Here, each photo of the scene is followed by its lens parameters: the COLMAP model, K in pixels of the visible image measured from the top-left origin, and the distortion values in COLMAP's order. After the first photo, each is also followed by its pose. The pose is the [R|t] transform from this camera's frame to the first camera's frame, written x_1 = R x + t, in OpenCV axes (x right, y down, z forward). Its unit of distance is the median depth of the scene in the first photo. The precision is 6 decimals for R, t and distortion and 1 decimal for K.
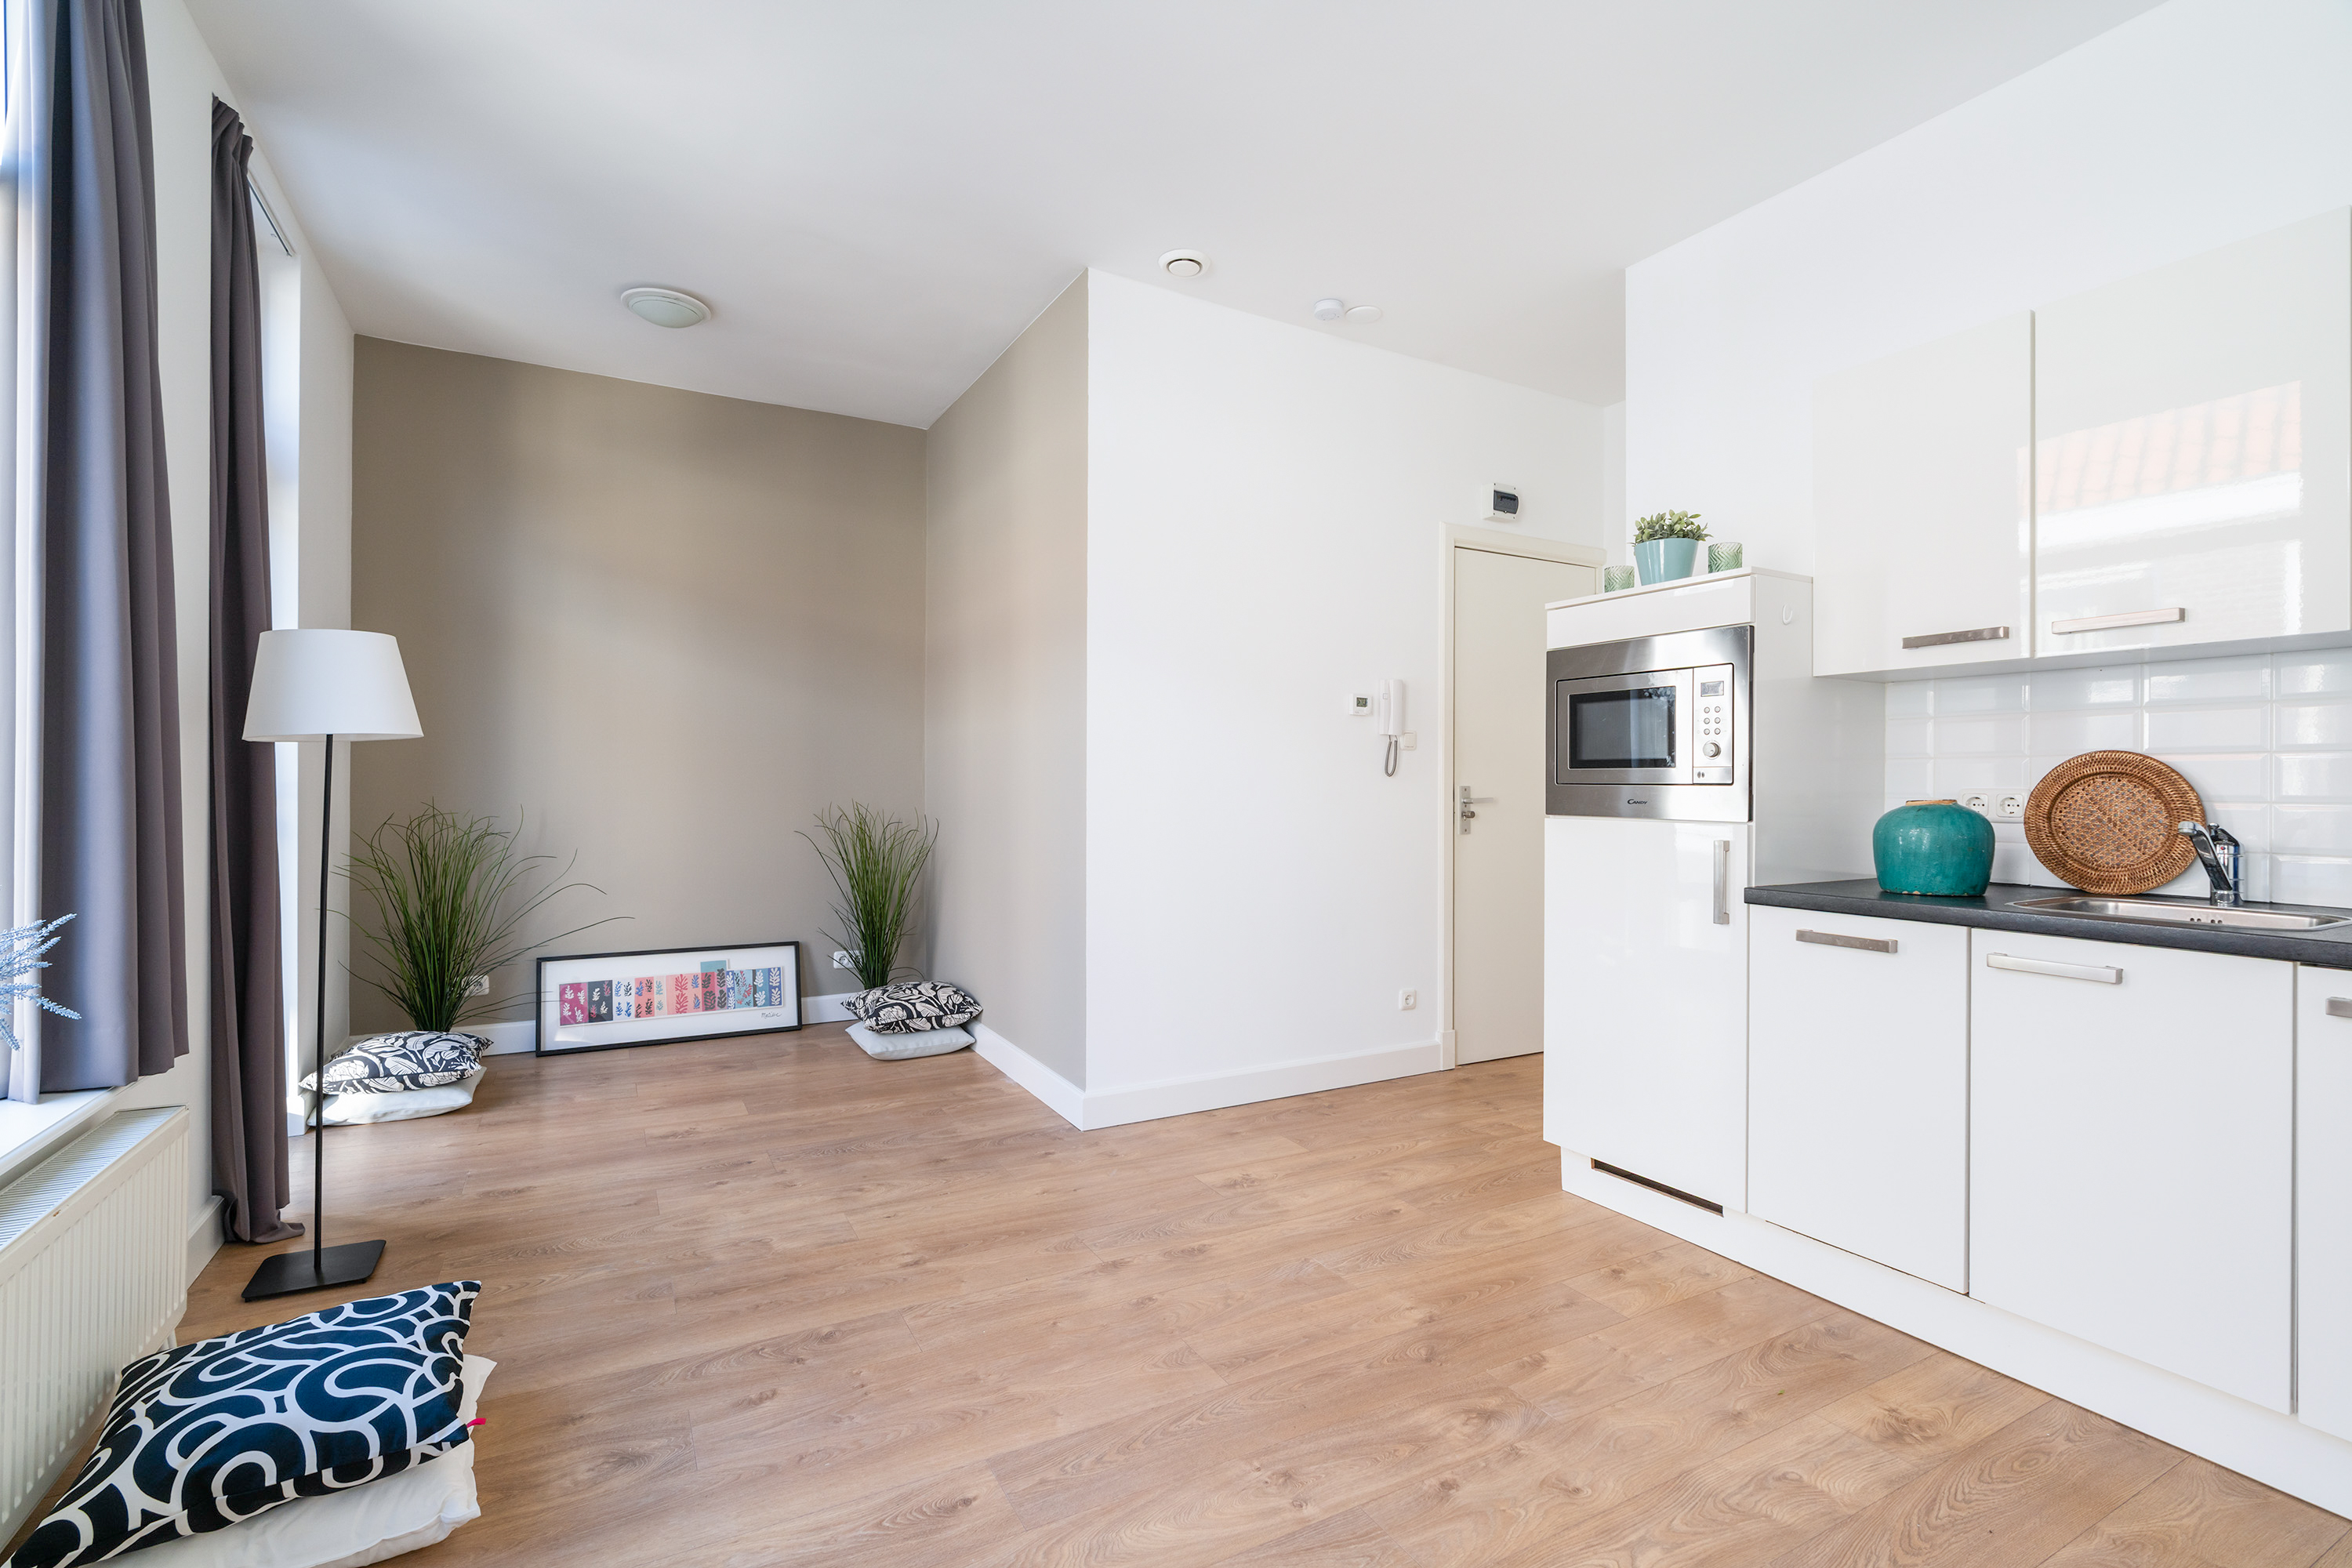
lens RADIAL K [[1062.3, 0, 1170.6], [0, 1062.3, 788.9], [0, 0, 1]] dist [-0.012285, 0.004782]
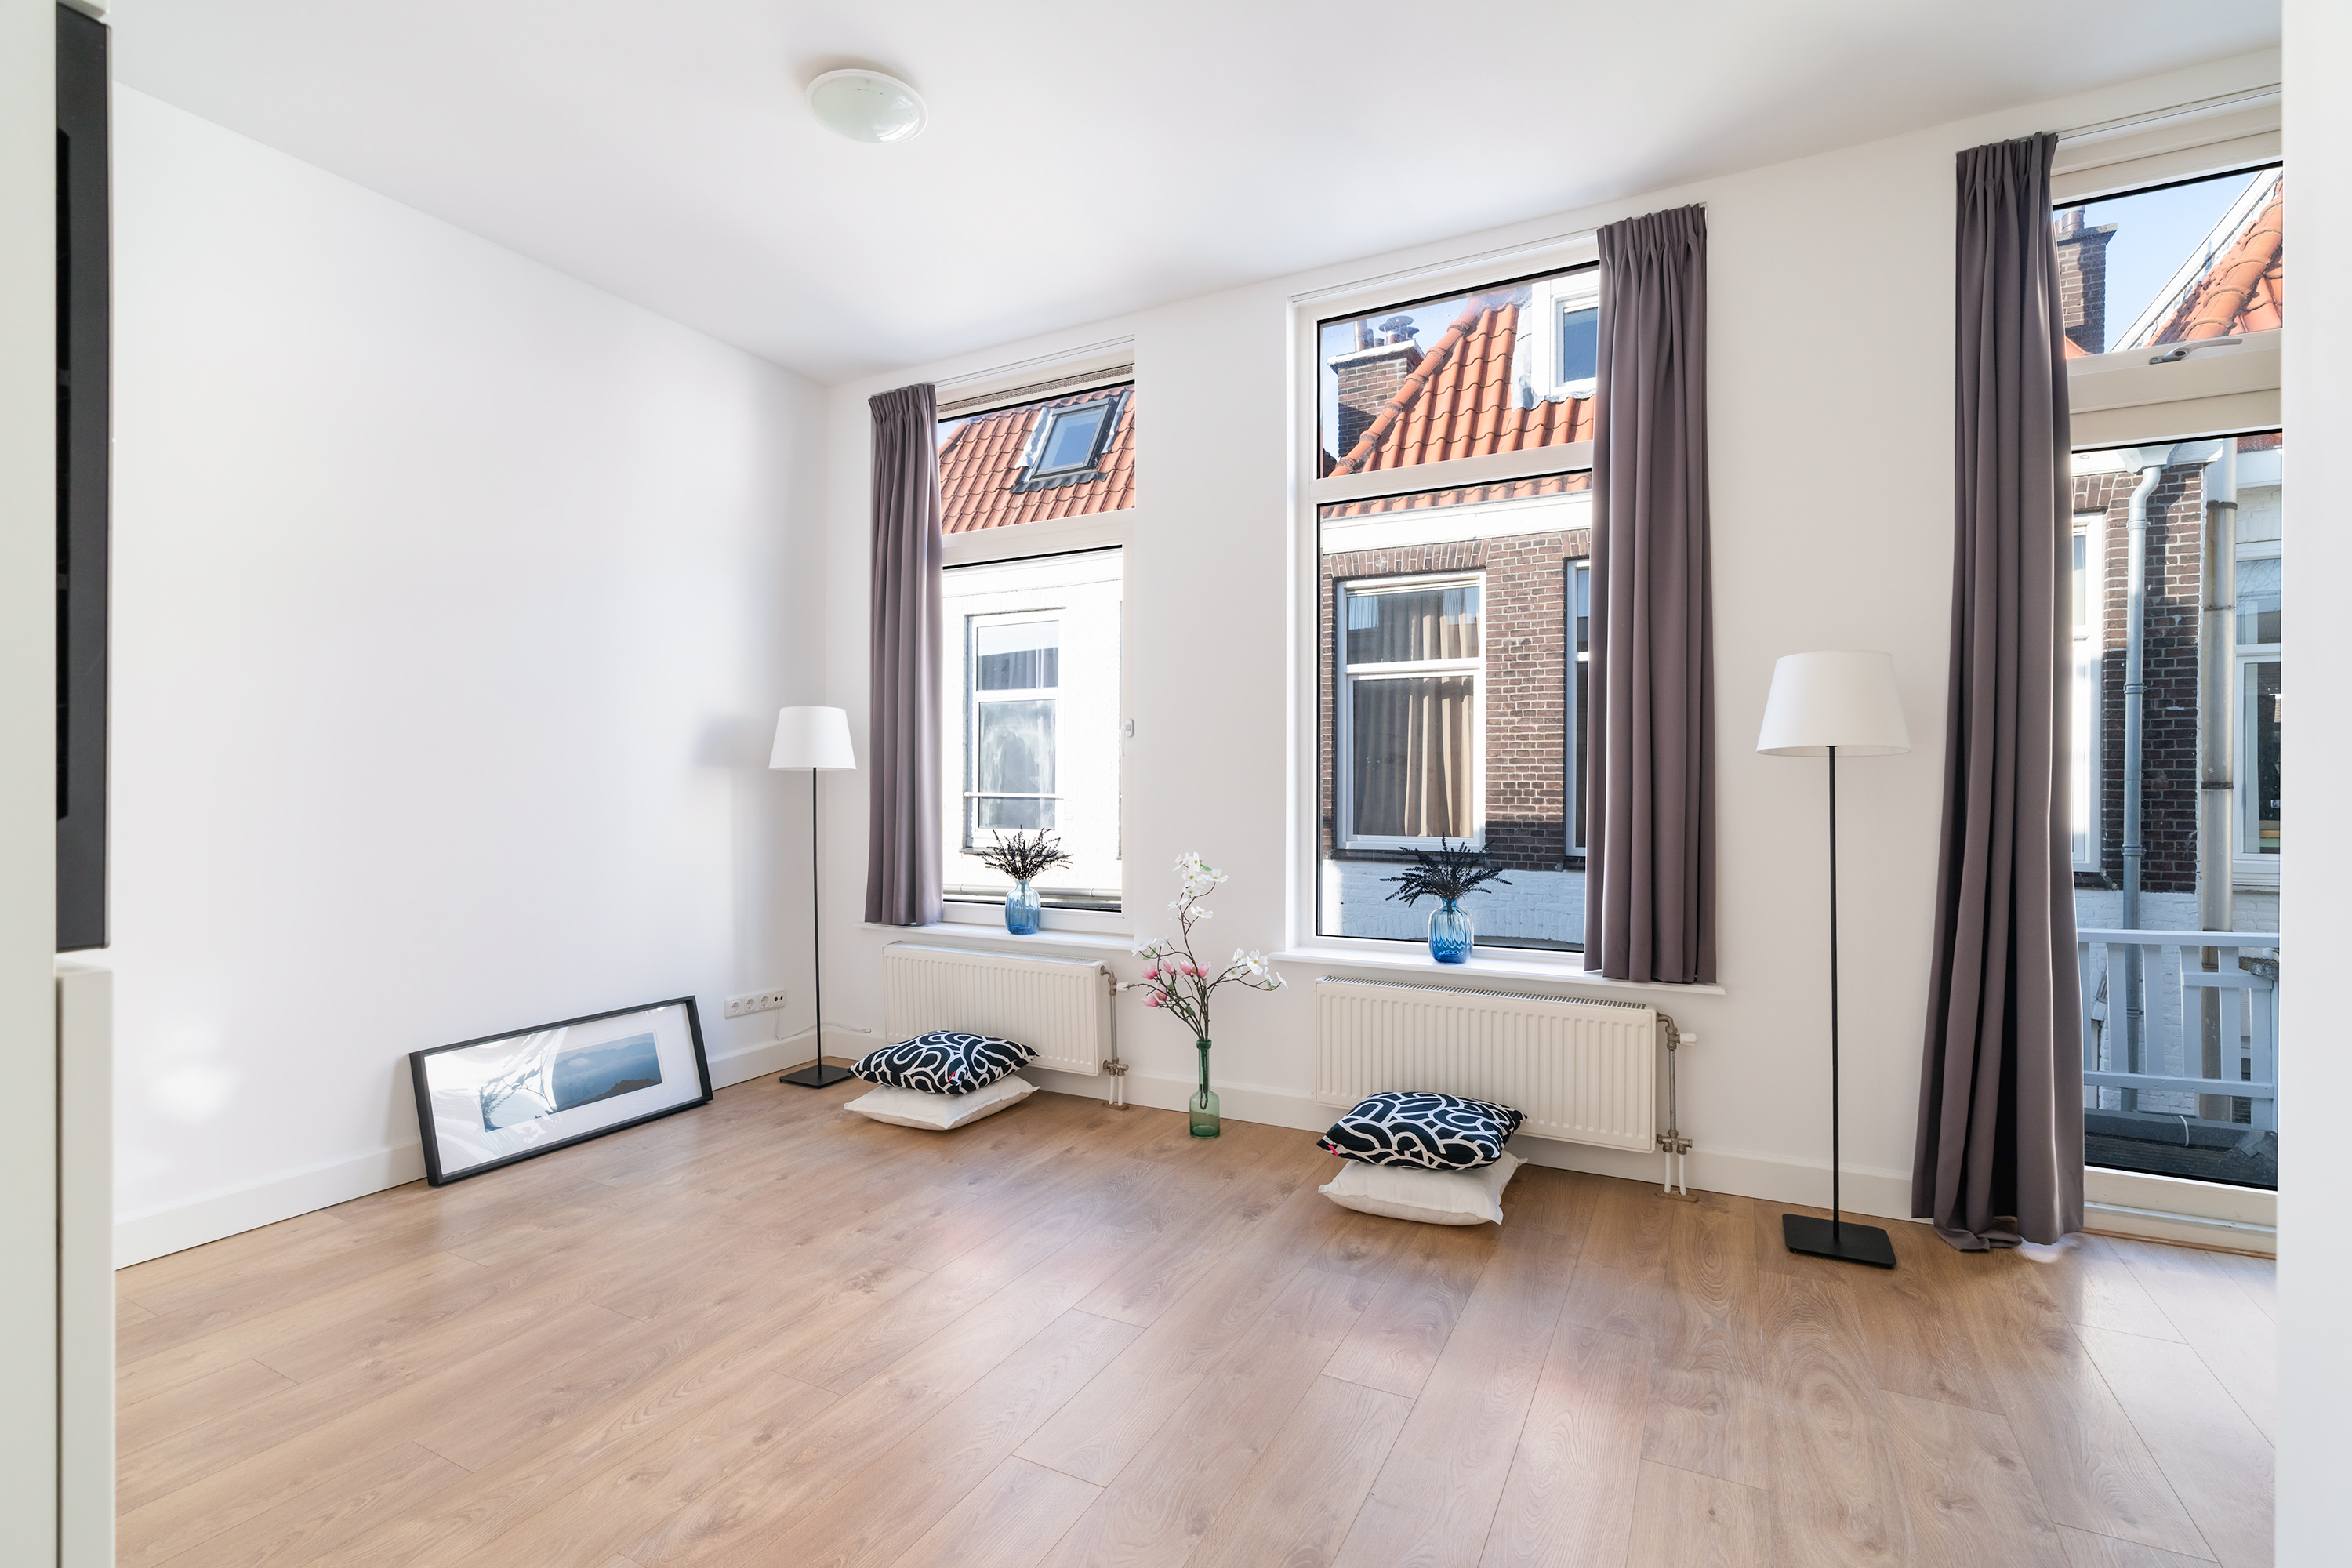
lens RADIAL K [[1062.3, 0, 1168.5], [0, 1062.3, 798.5], [0, 0, 1]] dist [-0.012285, 0.004782]
pose [[-0.831835, 0.000110, -0.555023, 0.345311], [-0.007459, 0.999907, 0.011377, -0.007120], [0.554973, 0.013603, -0.831757, 1.412541]]
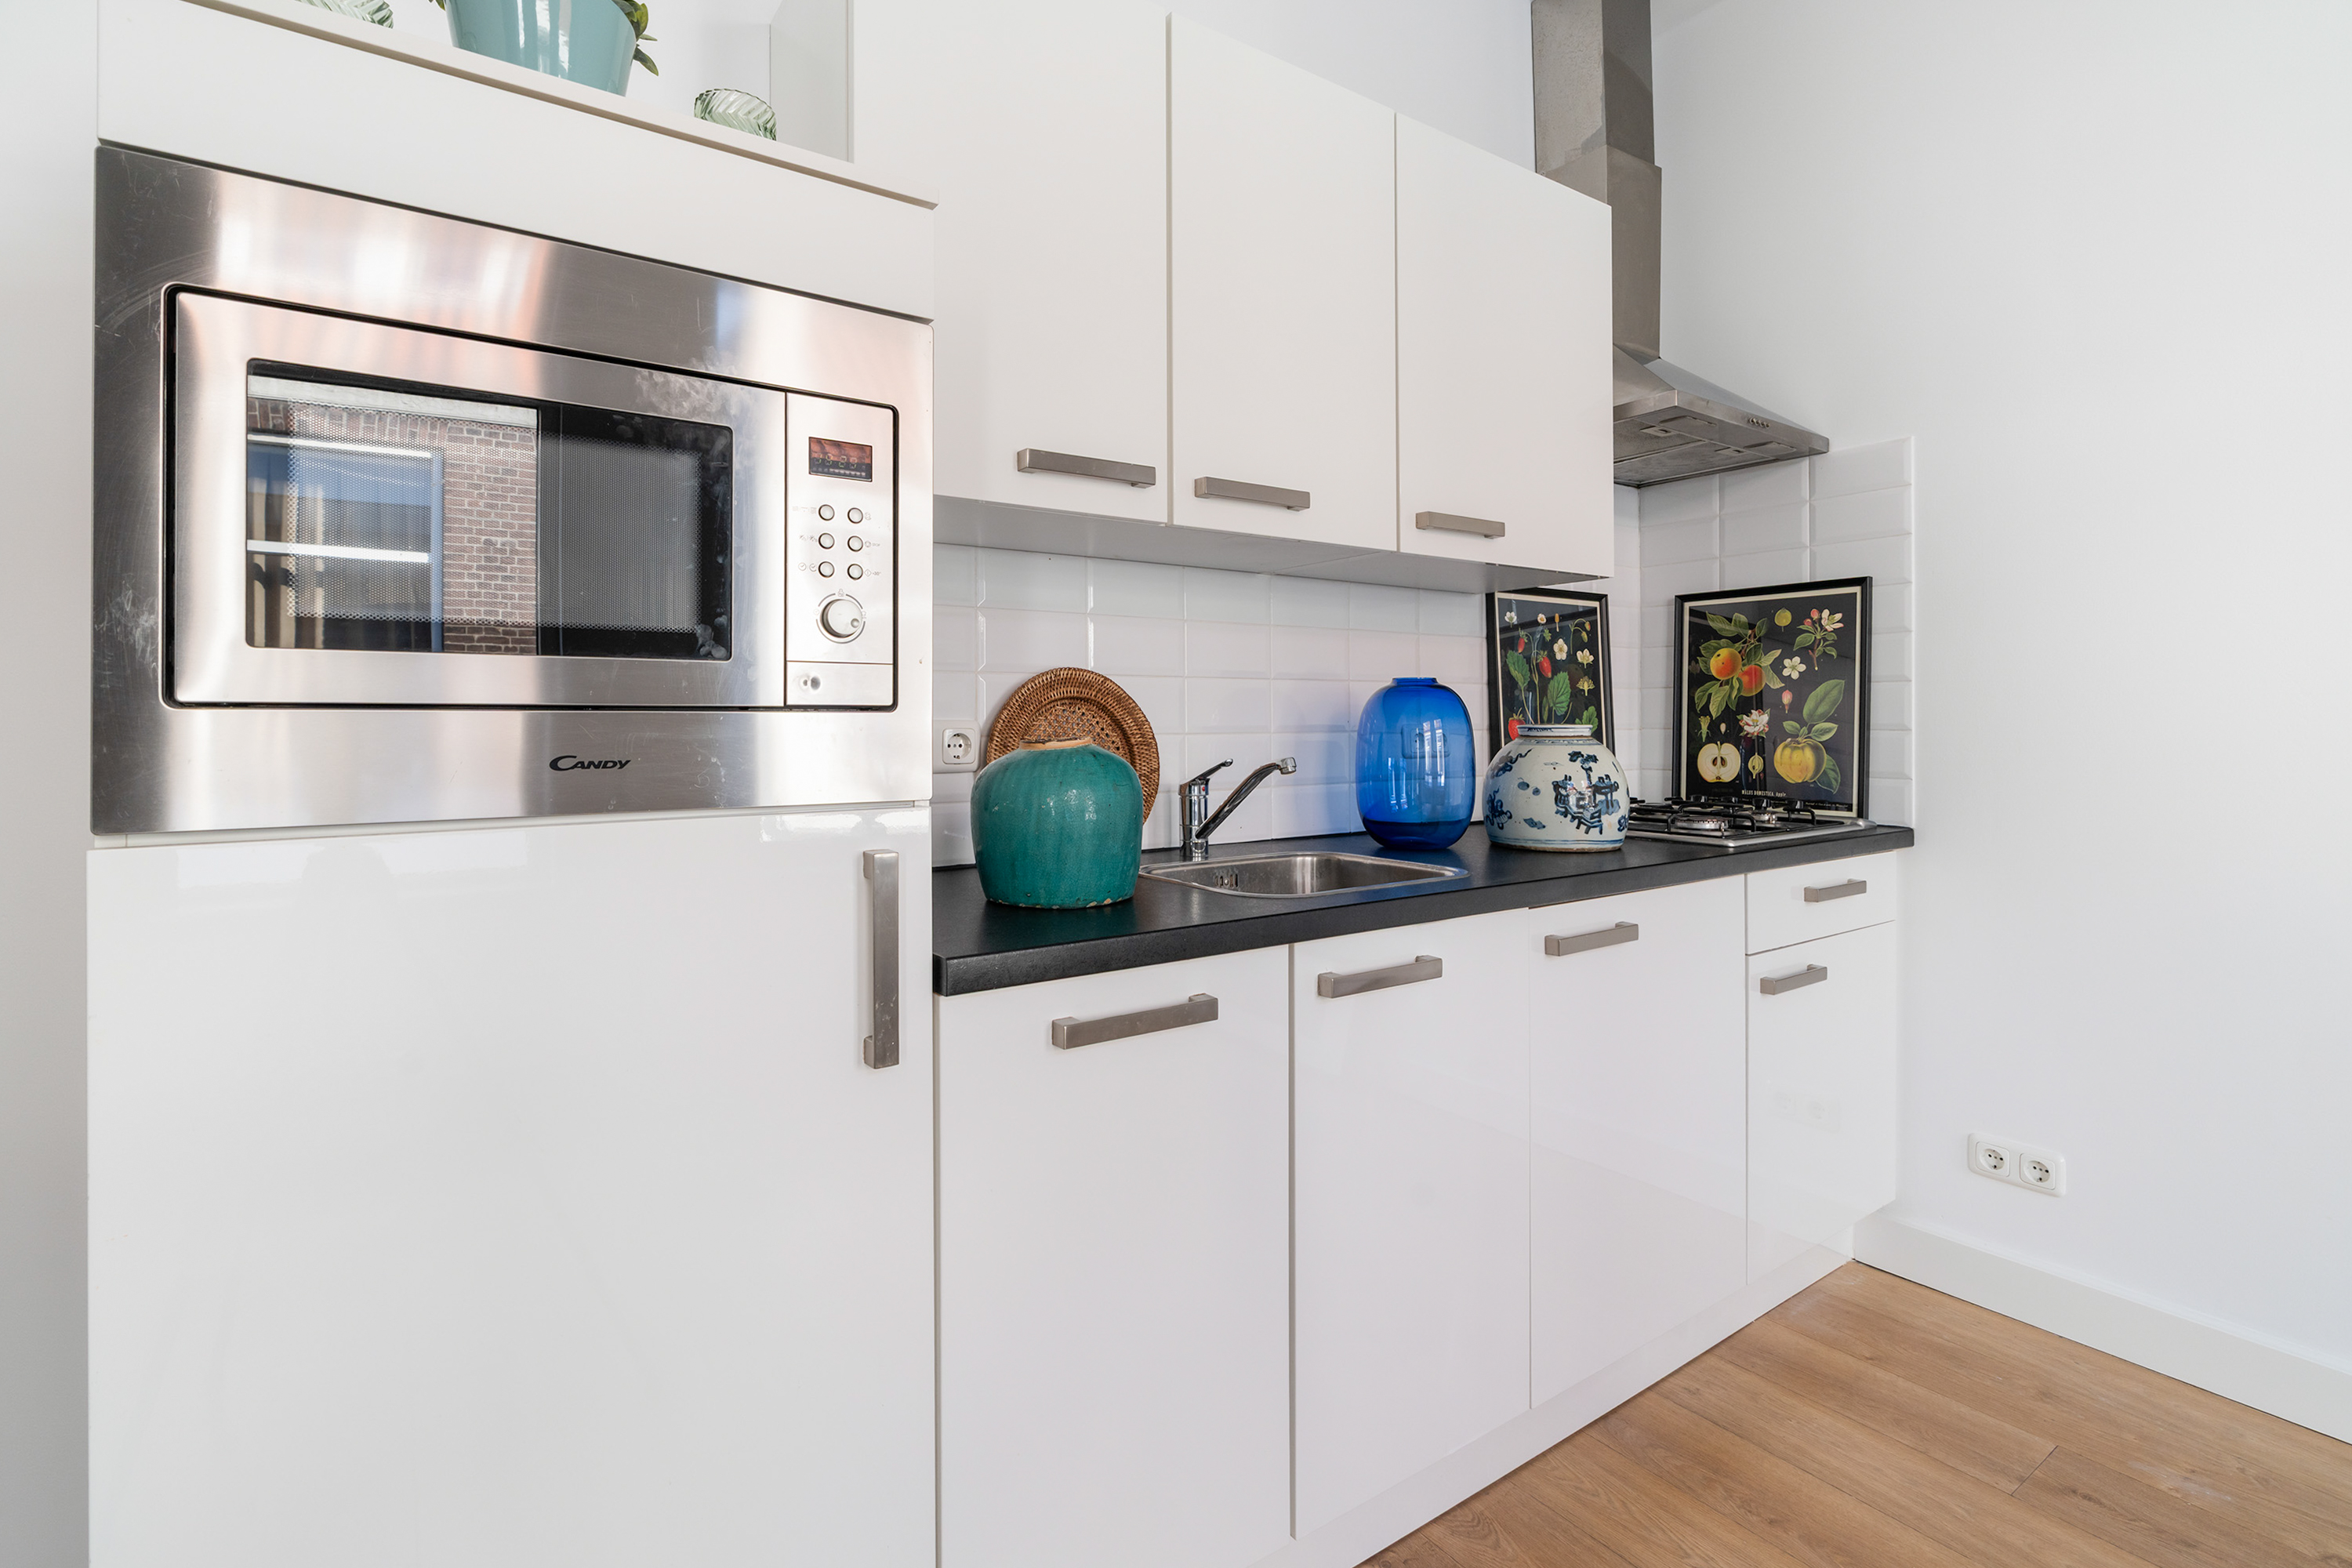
lens RADIAL K [[1062.3, 0, 1131.7], [0, 1062.3, 721.8], [0, 0, 1]] dist [-0.012285, 0.004782]
pose [[-0.075868, -0.000483, 0.997118, 0.116506], [0.009041, 0.999958, 0.001172, 0.001050], [-0.997077, 0.009104, -0.075861, 0.894281]]
